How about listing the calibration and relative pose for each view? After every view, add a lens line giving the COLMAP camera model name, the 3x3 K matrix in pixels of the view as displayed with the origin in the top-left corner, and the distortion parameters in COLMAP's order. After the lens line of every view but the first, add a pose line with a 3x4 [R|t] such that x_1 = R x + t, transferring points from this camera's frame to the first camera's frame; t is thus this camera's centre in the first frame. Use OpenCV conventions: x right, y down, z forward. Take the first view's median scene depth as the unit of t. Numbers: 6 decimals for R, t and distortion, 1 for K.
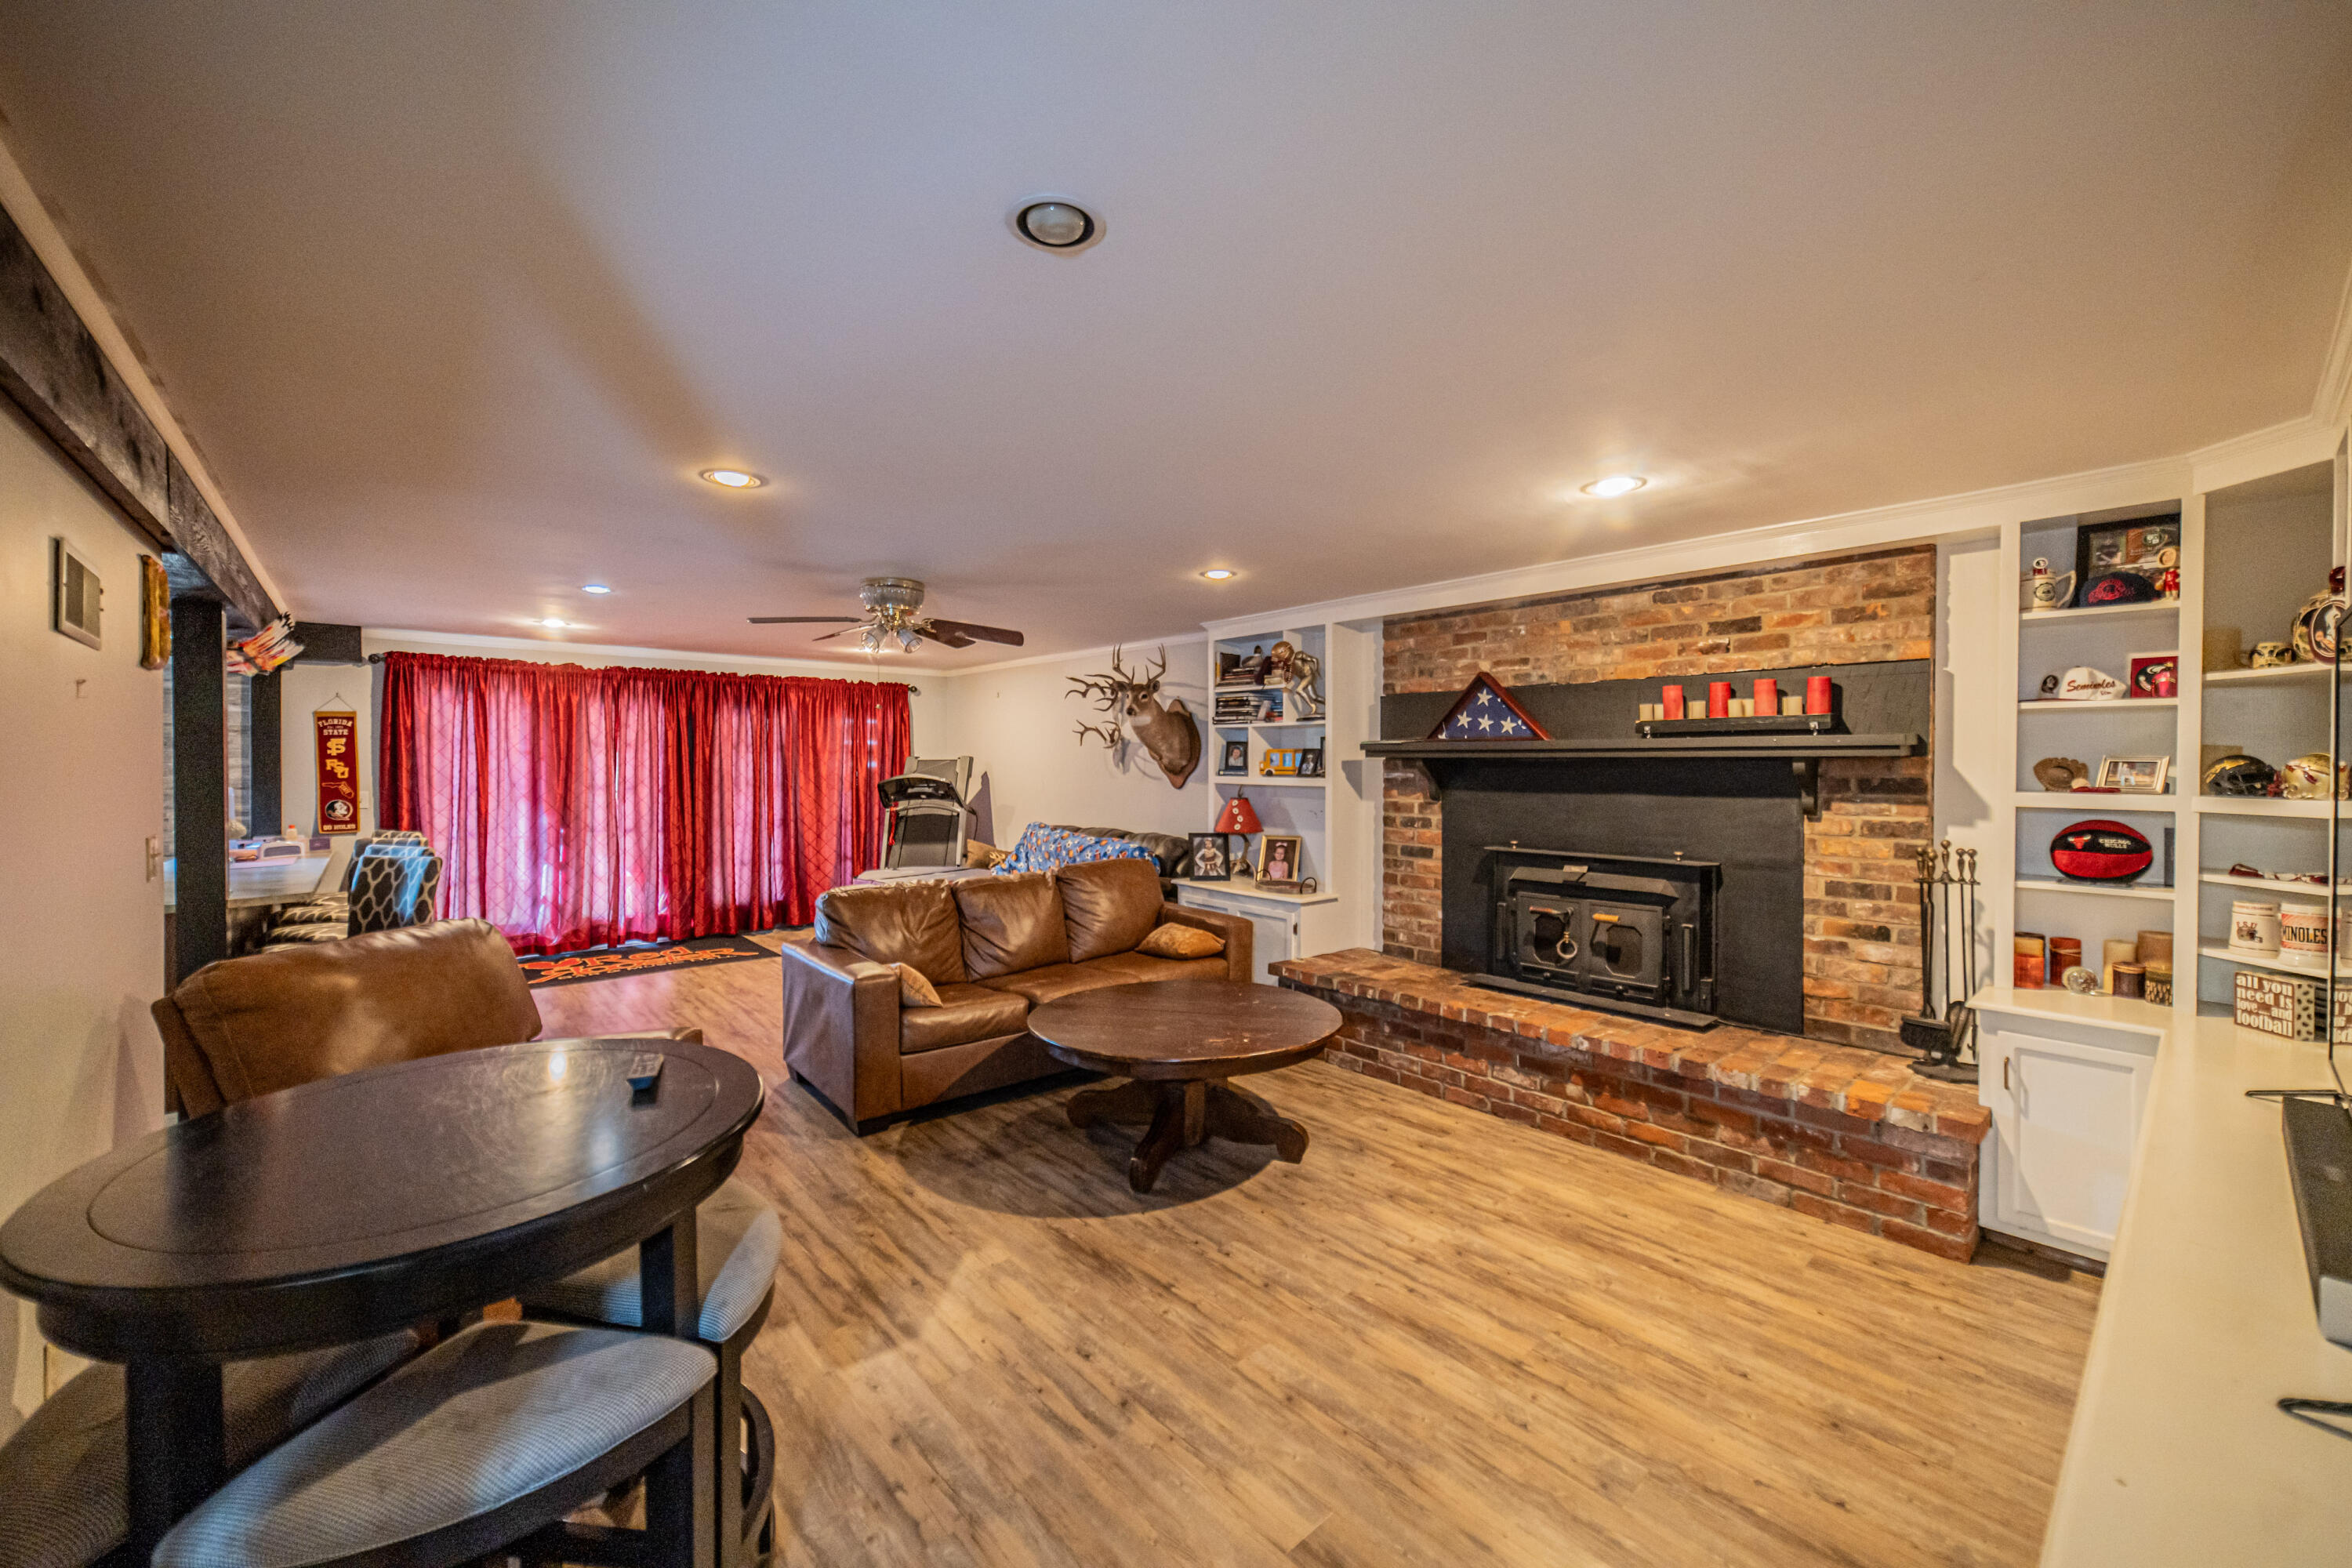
lens RADIAL K [[946.6, 0, 1183.0], [0, 946.6, 785.4], [0, 0, 1]] dist [0.000011, -0.000250]
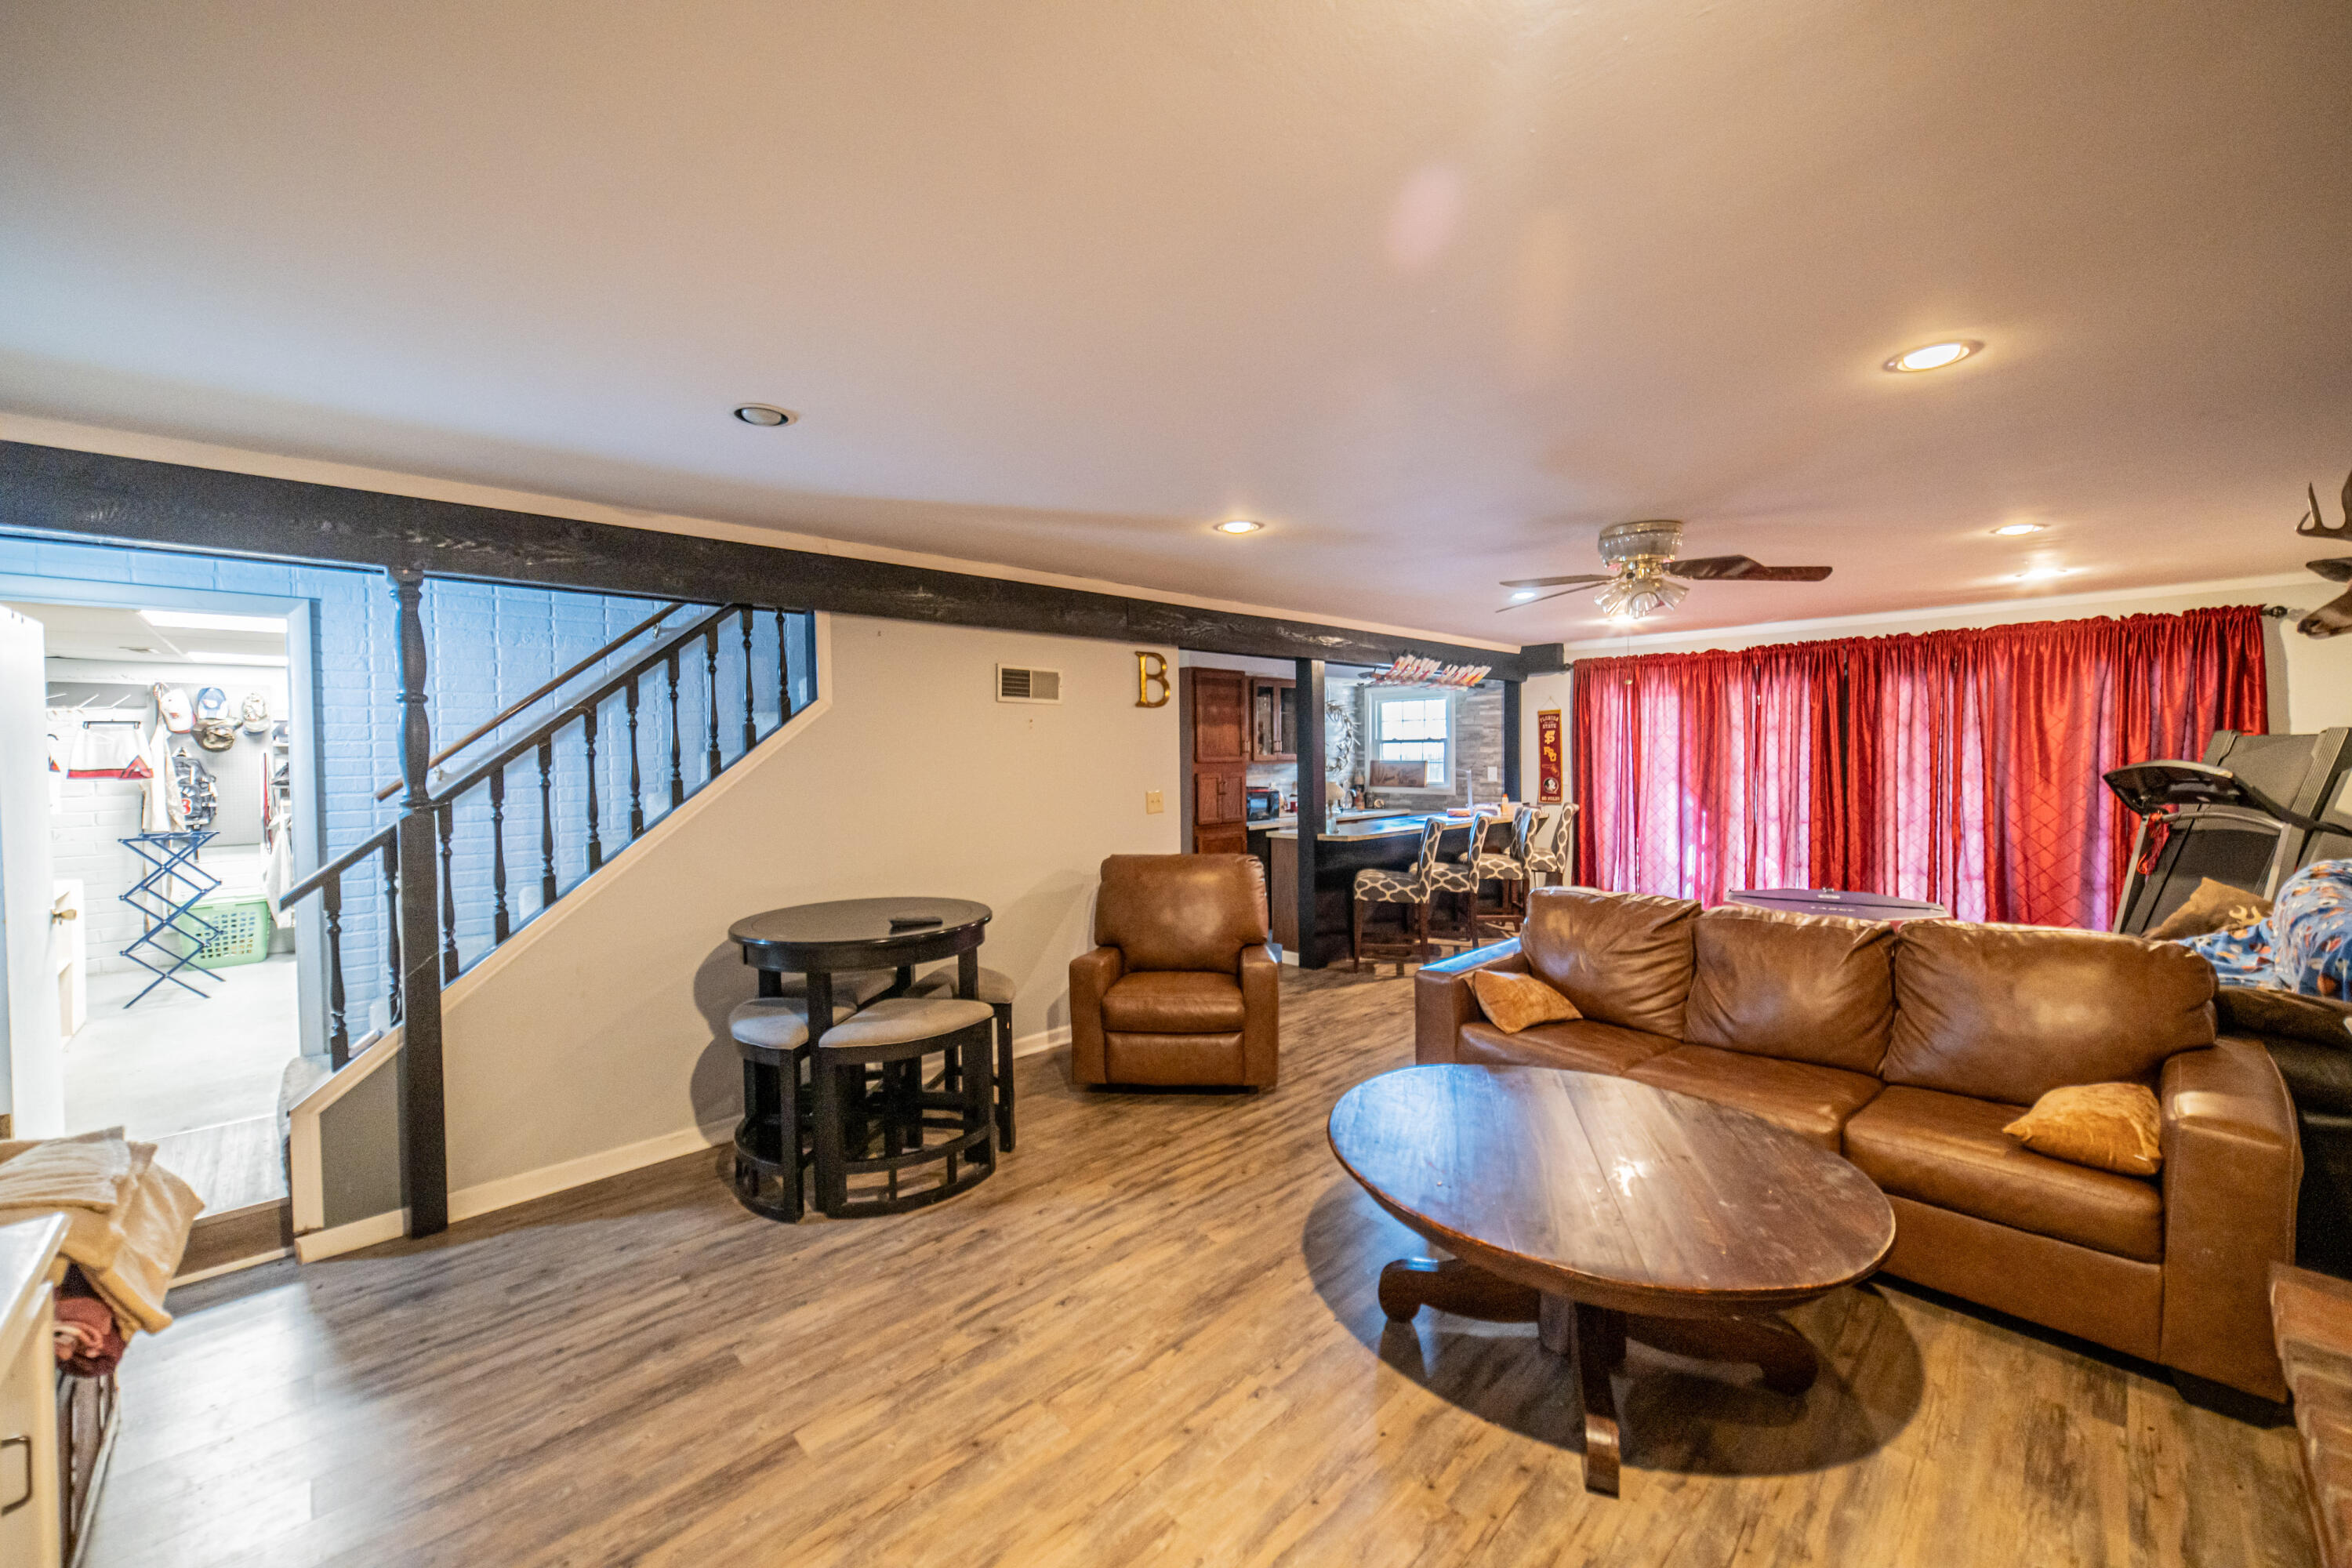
lens RADIAL K [[946.6, 0, 1183.0], [0, 946.6, 785.4], [0, 0, 1]] dist [0.000011, -0.000250]
pose [[-0.001366, 0.034061, -0.999419, 0.418736], [-0.010842, 0.999360, 0.034074, -0.013208], [0.999940, 0.010883, -0.000996, 0.491775]]
